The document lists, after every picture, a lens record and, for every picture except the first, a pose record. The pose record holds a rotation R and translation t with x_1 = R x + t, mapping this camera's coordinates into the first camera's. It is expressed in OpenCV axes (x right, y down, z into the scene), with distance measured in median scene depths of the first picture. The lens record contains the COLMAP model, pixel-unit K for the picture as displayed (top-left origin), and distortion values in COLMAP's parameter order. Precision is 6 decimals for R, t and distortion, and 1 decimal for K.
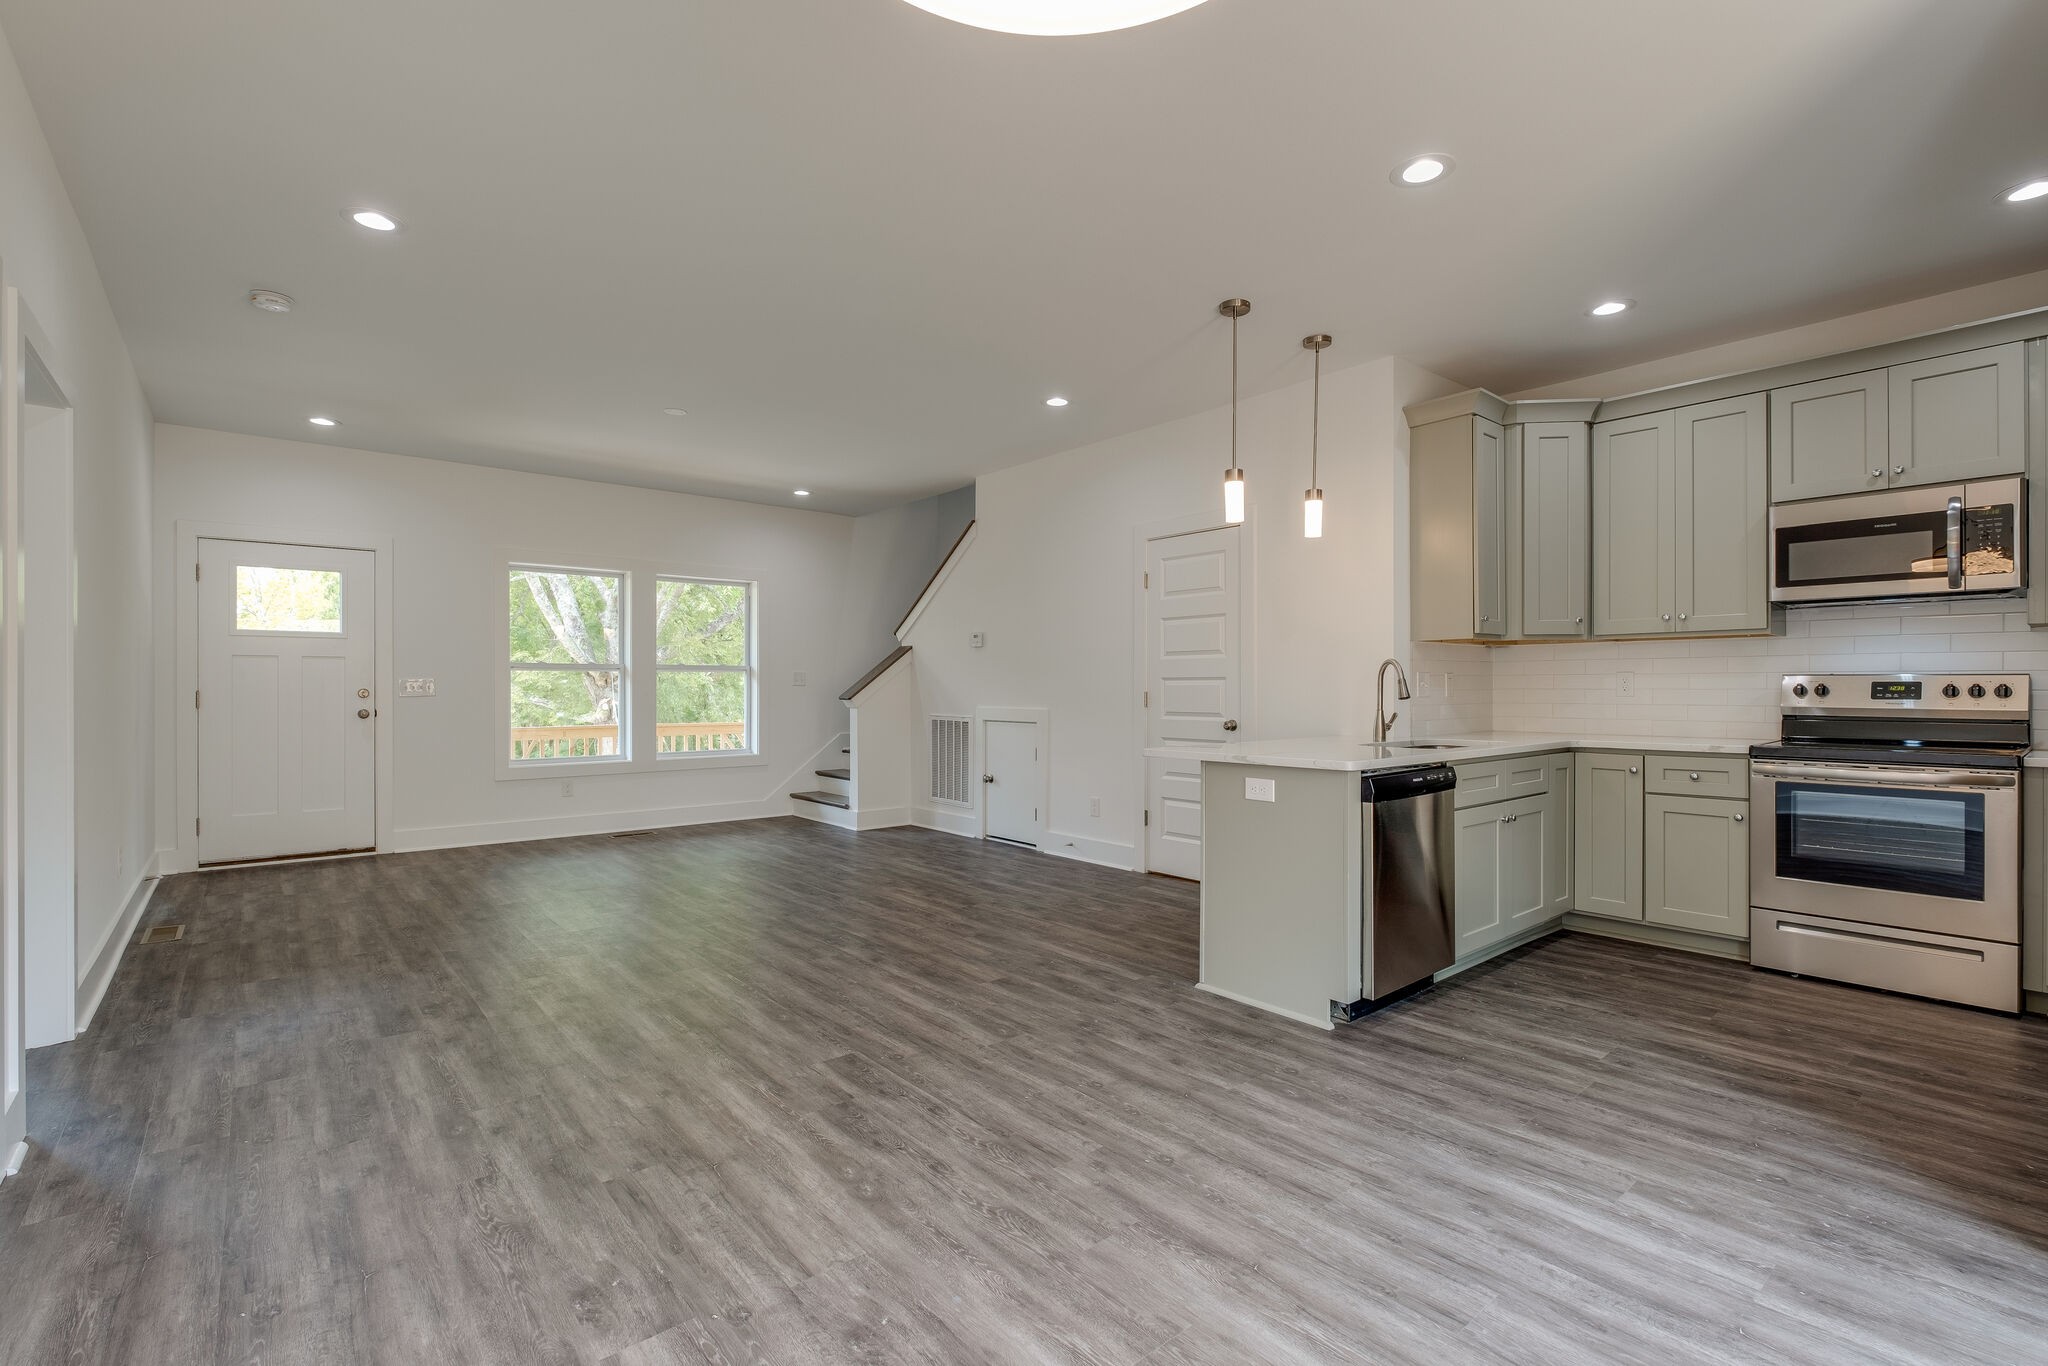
lens RADIAL K [[915.3, 0, 1023.5], [0, 915.3, 690.8], [0, 0, 1]] dist [-0.003512, -0.000859]
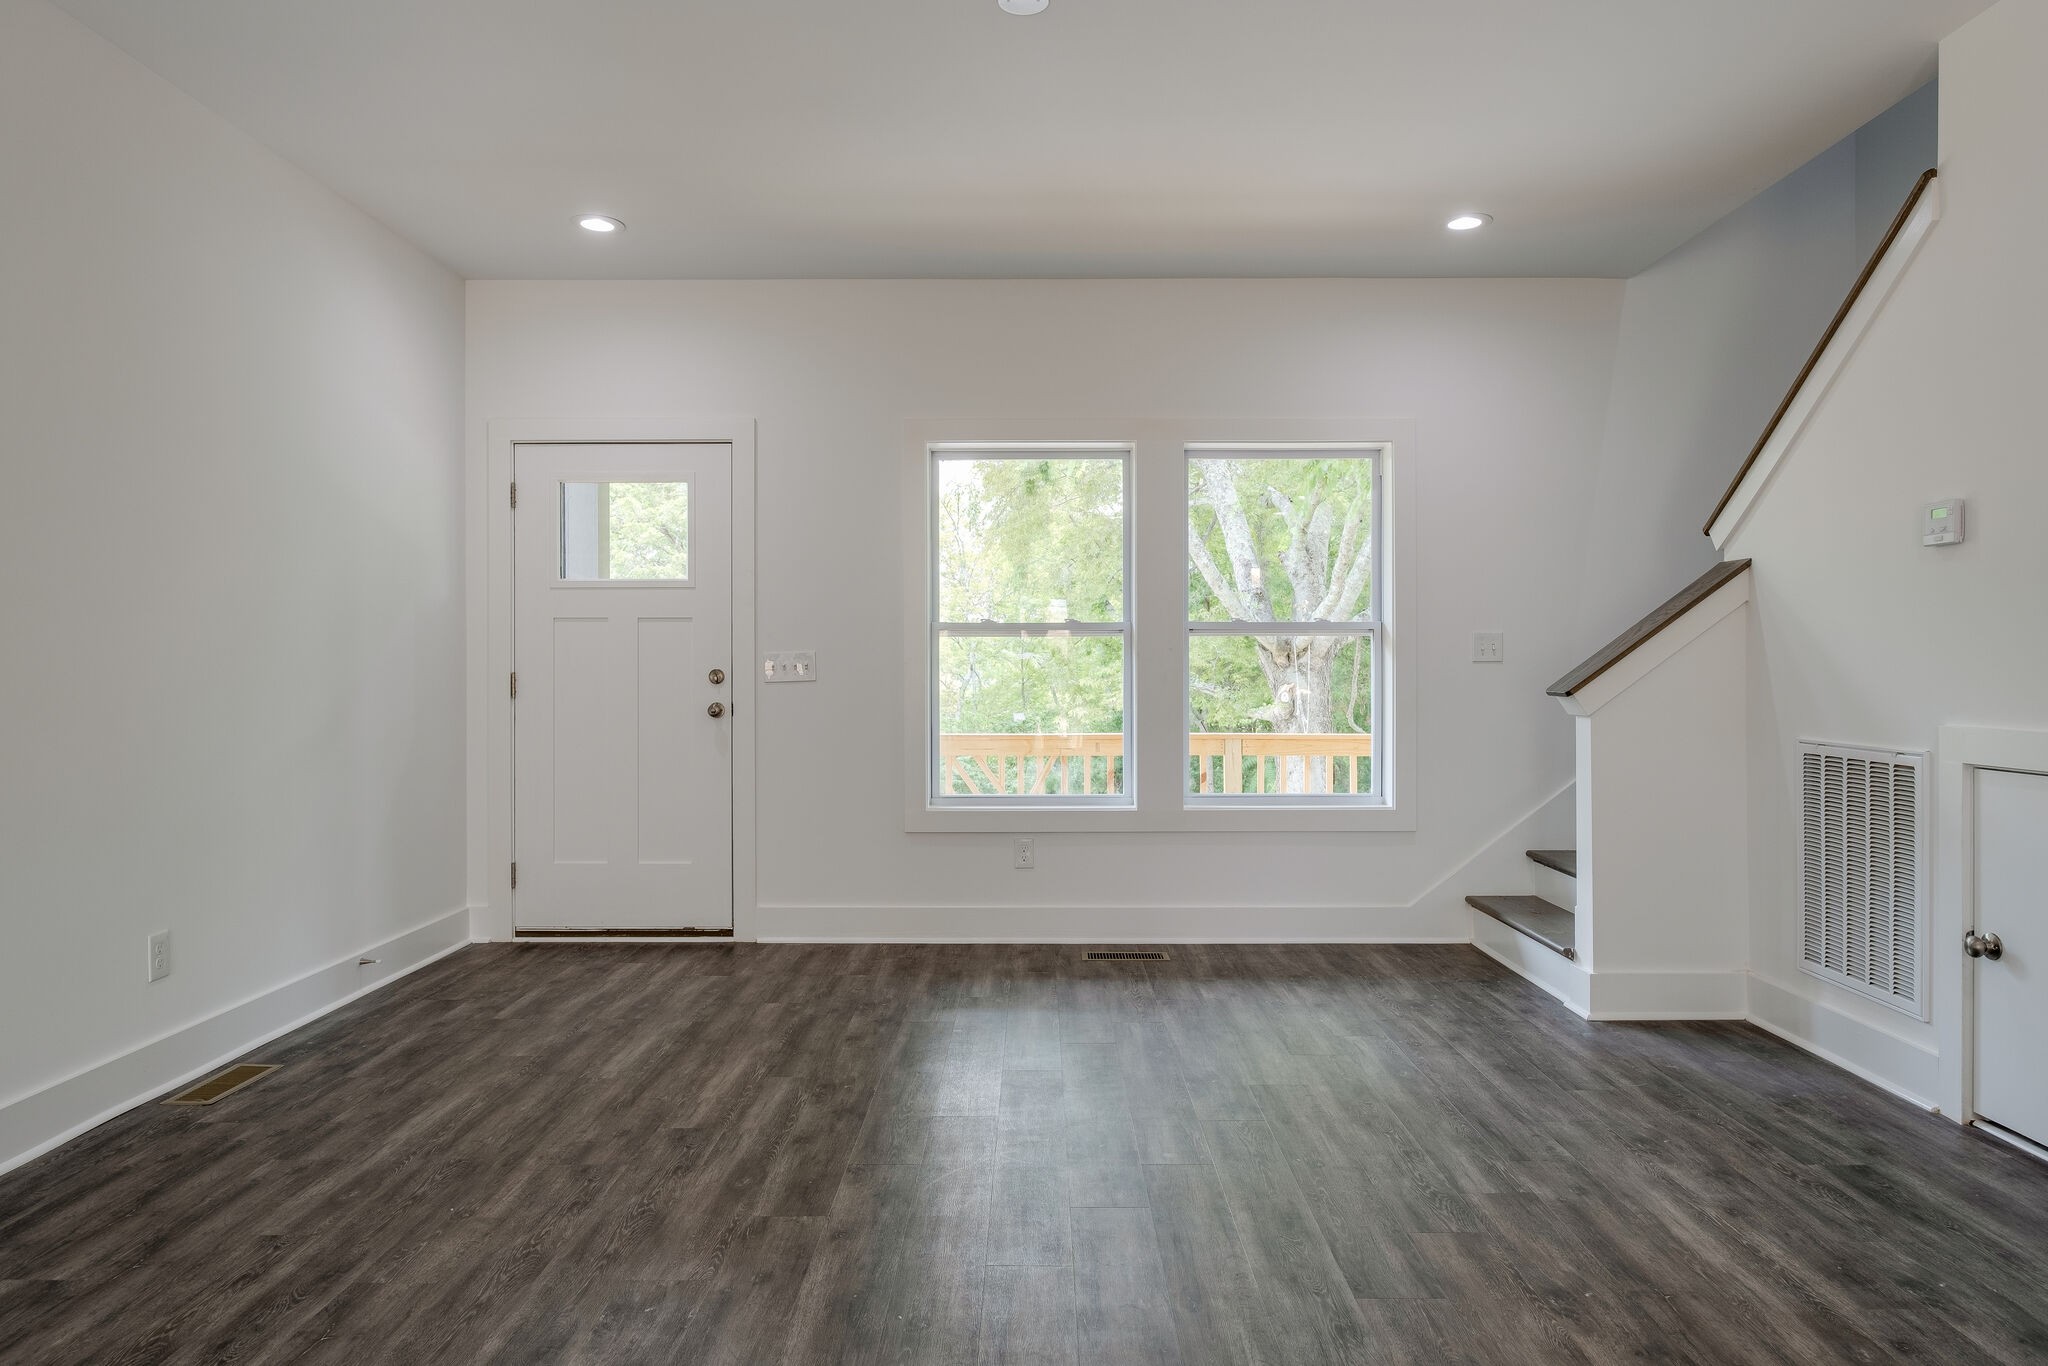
lens RADIAL K [[1309.8, 0, 1024.9], [0, 1309.8, 674.7], [0, 0, 1]] dist [-0.002966, -0.003010]
pose [[0.767257, 0.002576, -0.641335, -0.002069], [-0.001343, 0.999996, 0.002409, -0.000938], [0.641339, -0.000987, 0.767257, 0.391680]]
